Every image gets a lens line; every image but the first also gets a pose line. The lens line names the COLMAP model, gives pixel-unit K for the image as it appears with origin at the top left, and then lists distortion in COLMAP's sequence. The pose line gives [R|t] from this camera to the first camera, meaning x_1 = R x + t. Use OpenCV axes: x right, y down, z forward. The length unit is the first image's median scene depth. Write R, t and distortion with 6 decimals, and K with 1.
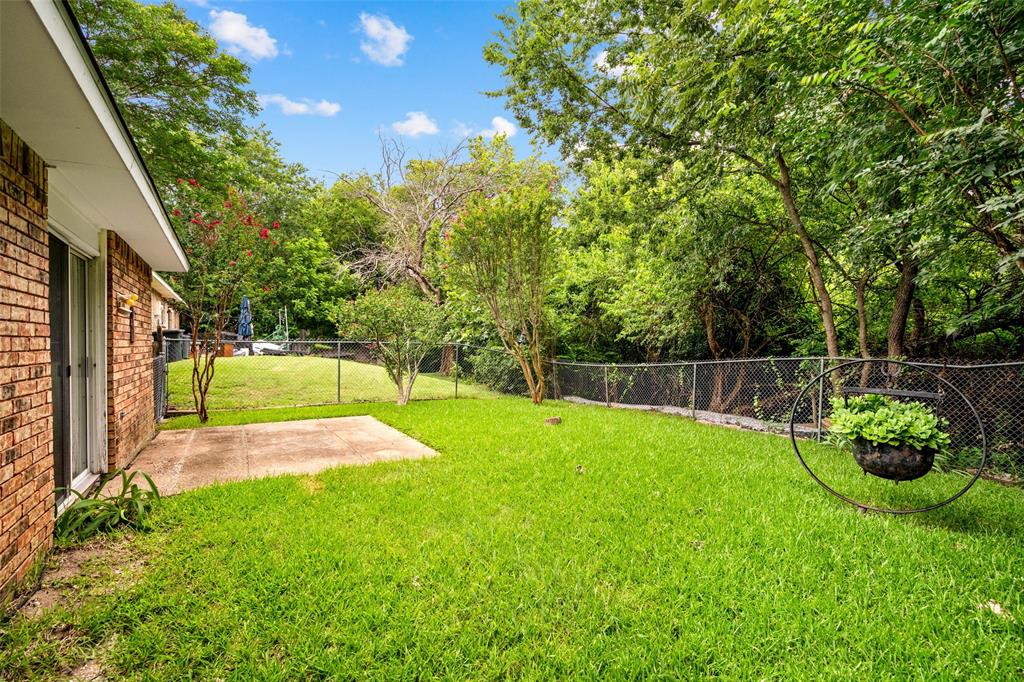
lens RADIAL K [[467.7, 0, 513.1], [0, 467.7, 337.7], [0, 0, 1]] dist [-0.005902, 0.003483]
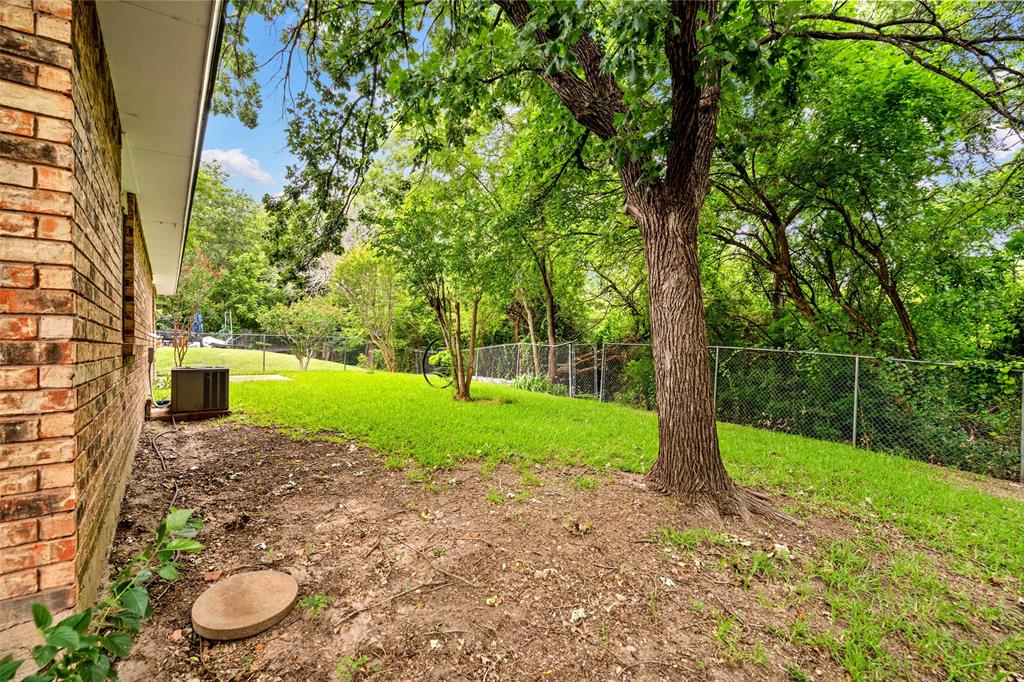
lens RADIAL K [[467.7, 0, 510.7], [0, 467.7, 348.5], [0, 0, 1]] dist [-0.005902, 0.003483]
pose [[0.996295, 0.009160, 0.085510, 0.176000], [-0.010357, 0.999854, 0.013564, 0.013945], [-0.085373, -0.014399, 0.996245, -0.351562]]
